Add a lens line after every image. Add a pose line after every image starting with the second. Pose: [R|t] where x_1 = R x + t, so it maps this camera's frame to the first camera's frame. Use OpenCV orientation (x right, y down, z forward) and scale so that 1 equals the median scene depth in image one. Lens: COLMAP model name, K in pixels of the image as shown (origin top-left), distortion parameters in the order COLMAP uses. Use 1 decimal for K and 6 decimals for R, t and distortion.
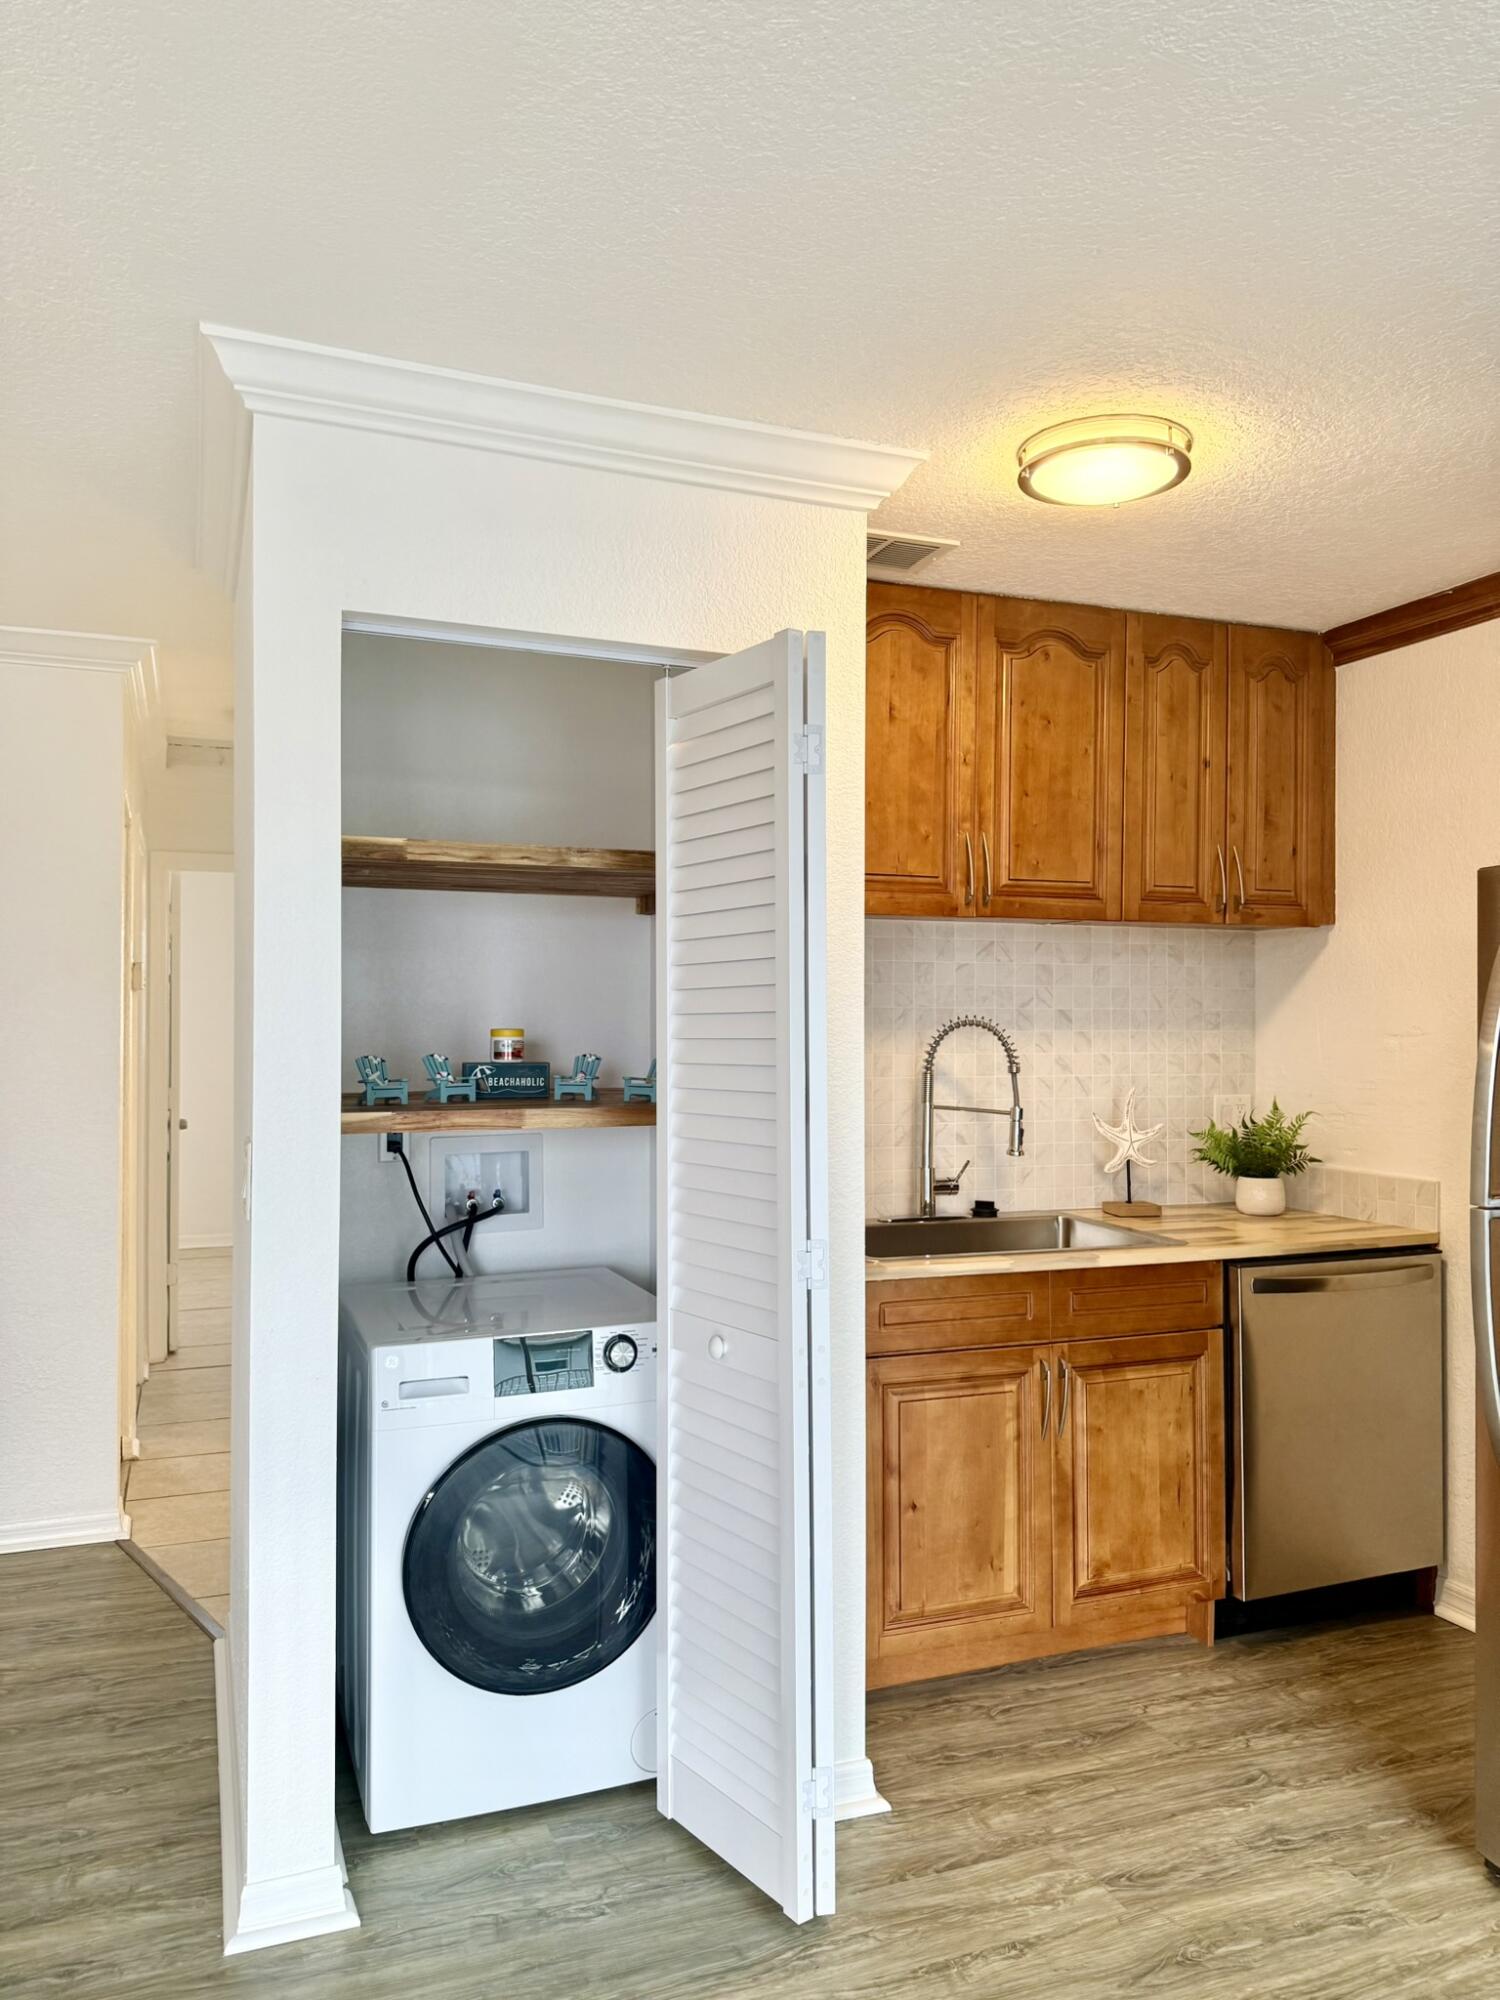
lens RADIAL K [[1420.6, 0, 739.3], [0, 1420.6, 1004.4], [0, 0, 1]] dist [0.047329, -0.047908]
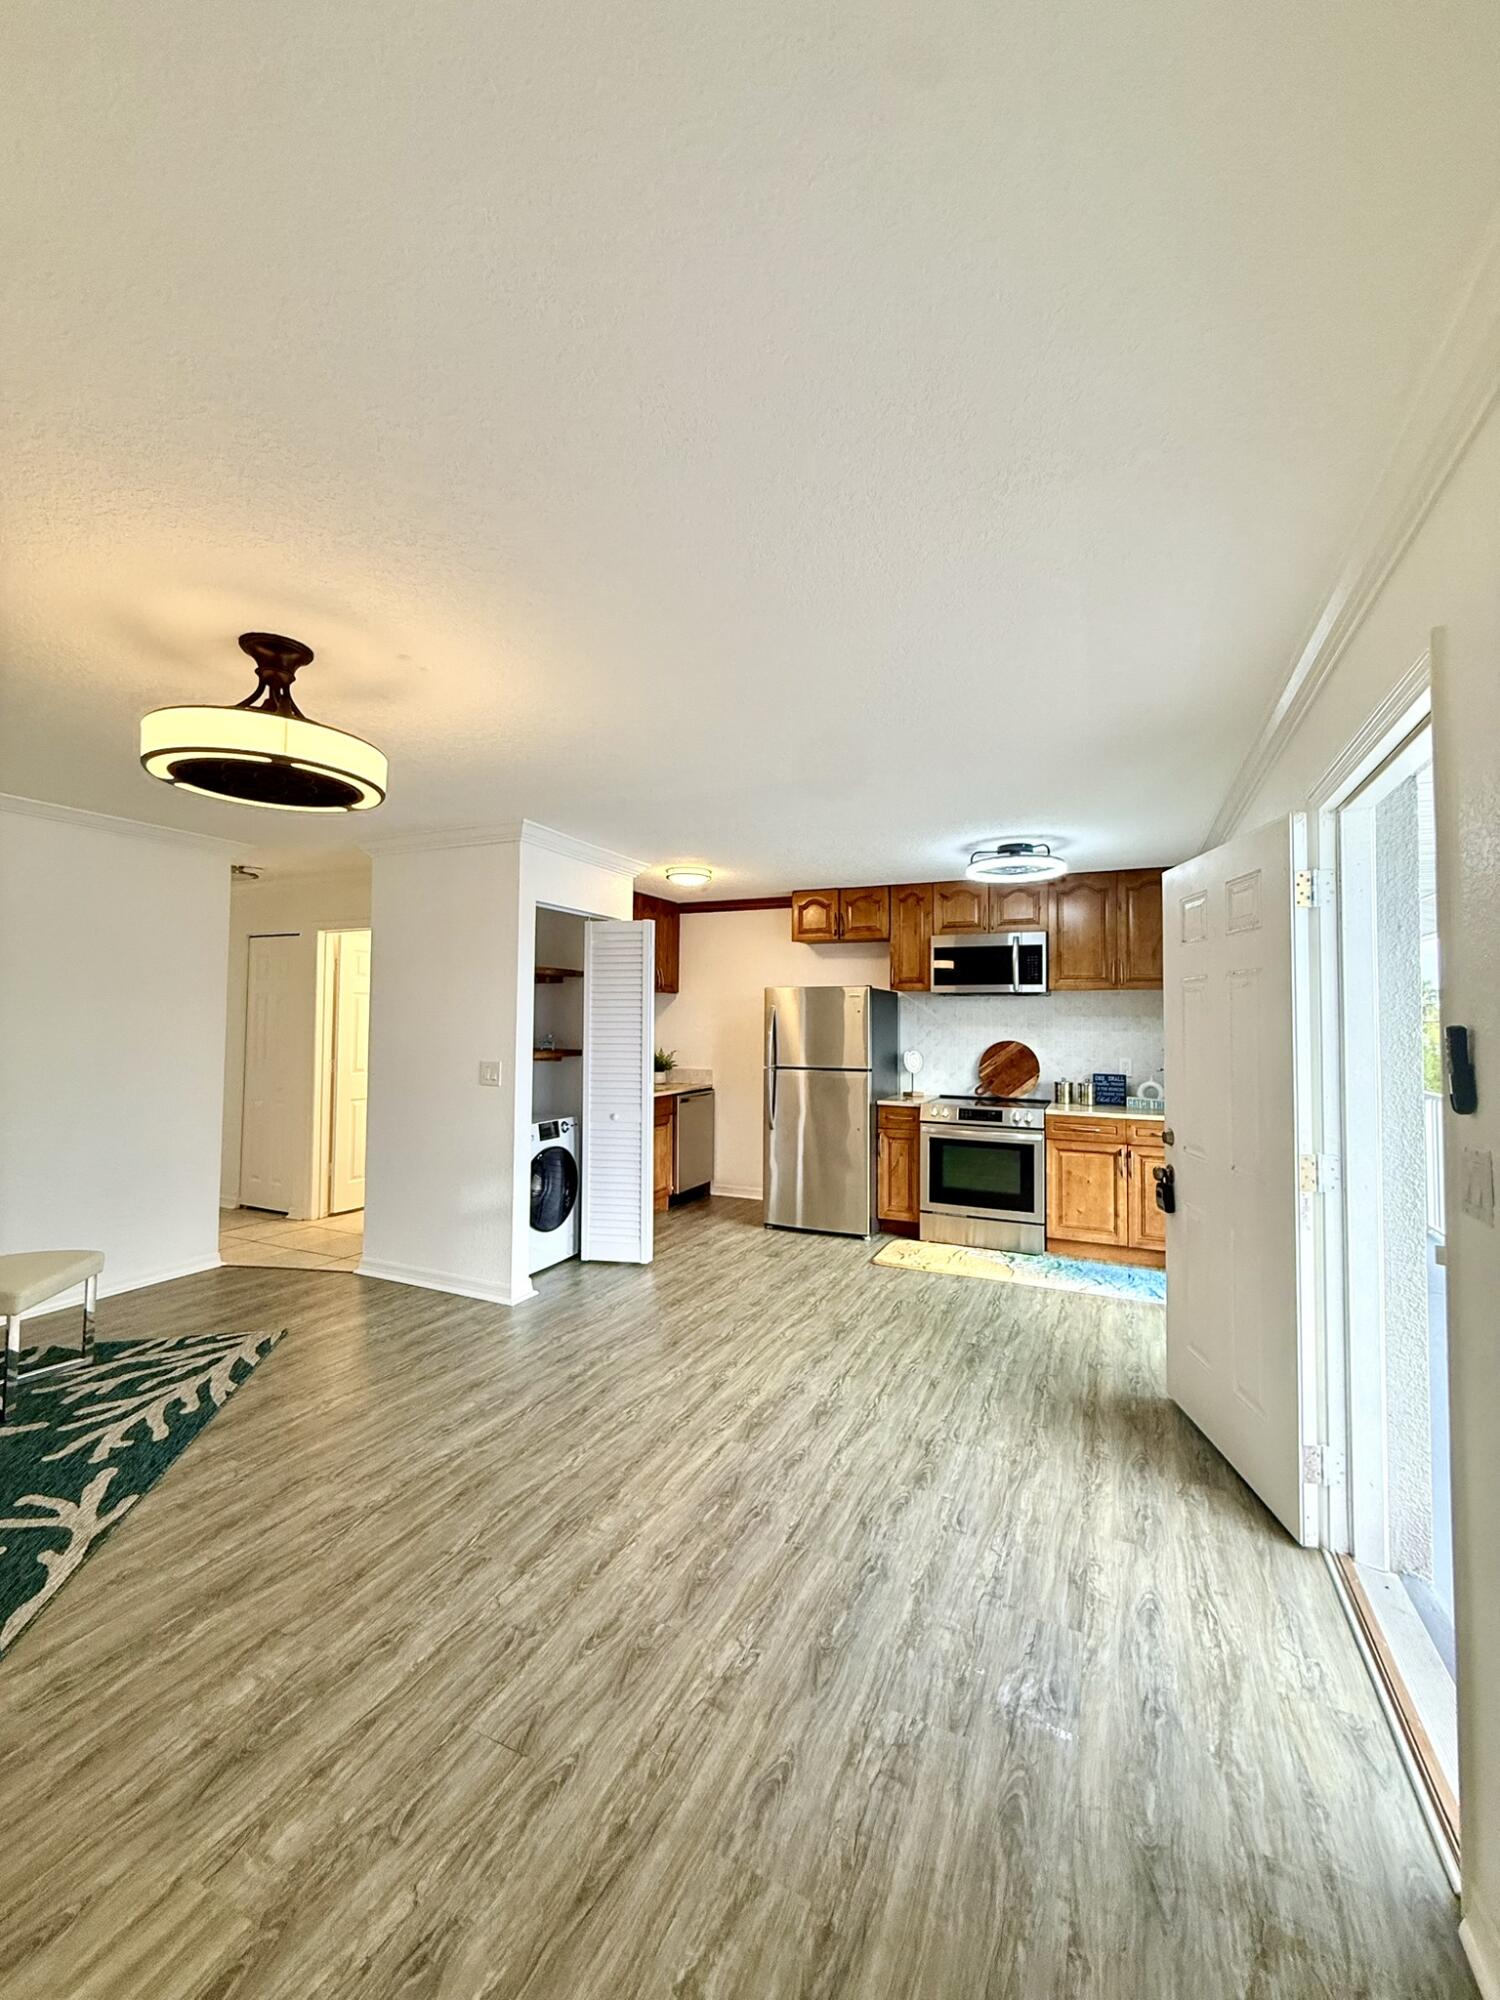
lens RADIAL K [[795.8, 0, 749.6], [0, 795.8, 994.0], [0, 0, 1]] dist [-0.001964, 0.000945]
pose [[0.717166, 0.026647, 0.696393, -0.919176], [-0.013918, 0.999617, -0.023917, -0.015813], [-0.696763, 0.007460, 0.717262, -0.512960]]
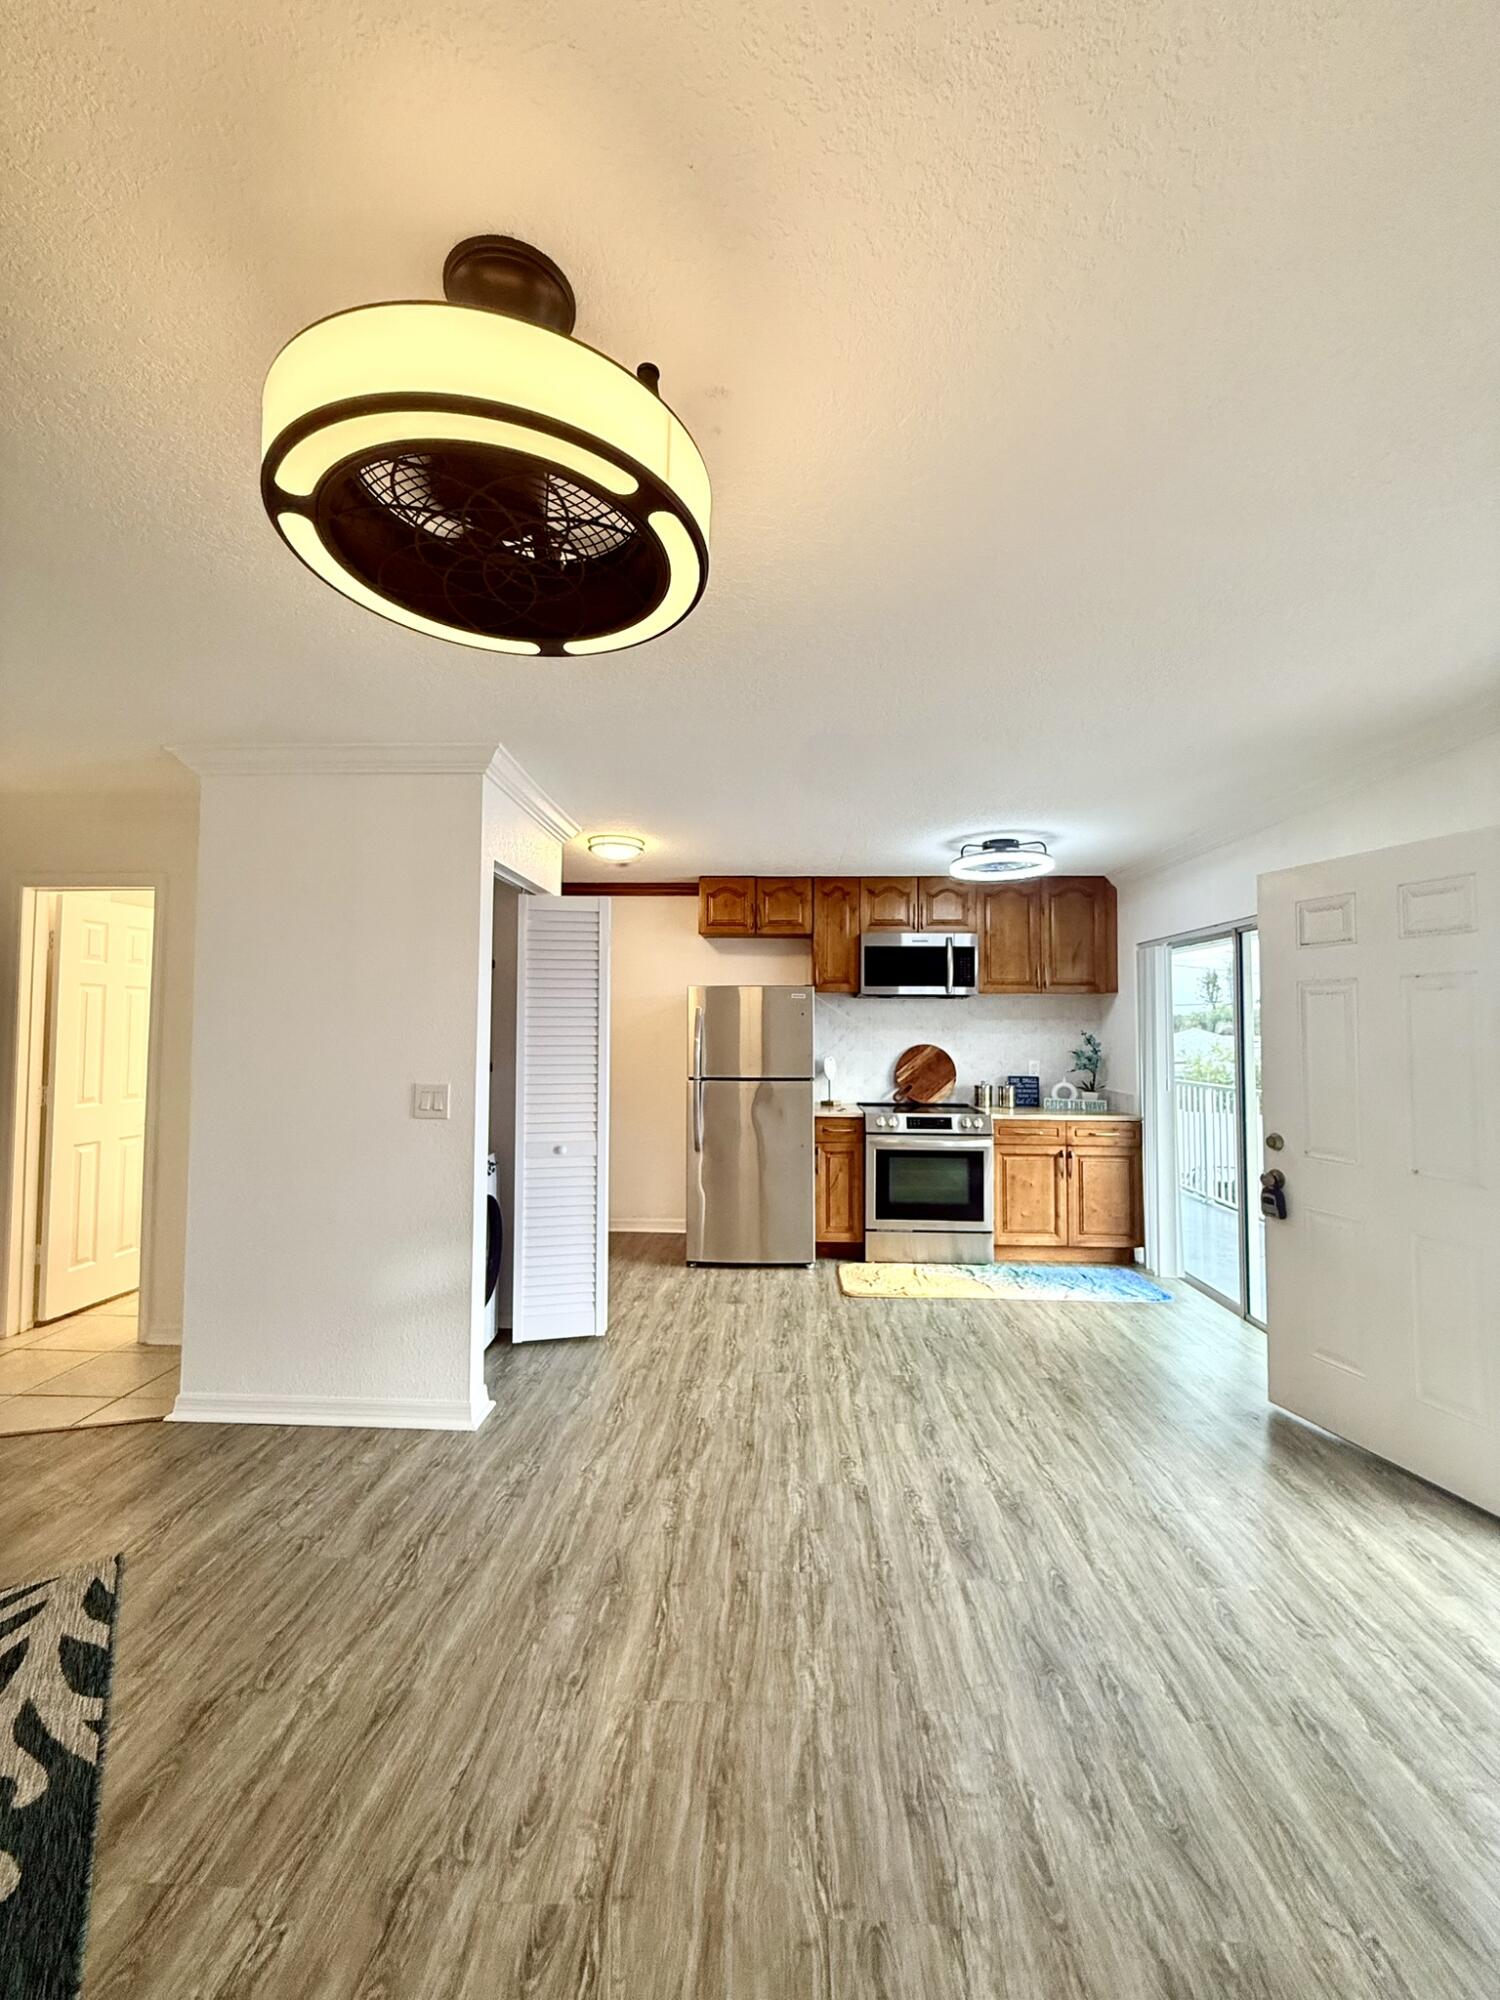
lens RADIAL K [[795.8, 0, 749.5], [0, 795.8, 994.9], [0, 0, 1]] dist [-0.001964, 0.000945]
pose [[0.397738, 0.034815, 0.916838, -1.013176], [-0.014224, 0.999394, -0.031780, -0.008965], [-0.917389, -0.000401, 0.397992, 0.055153]]
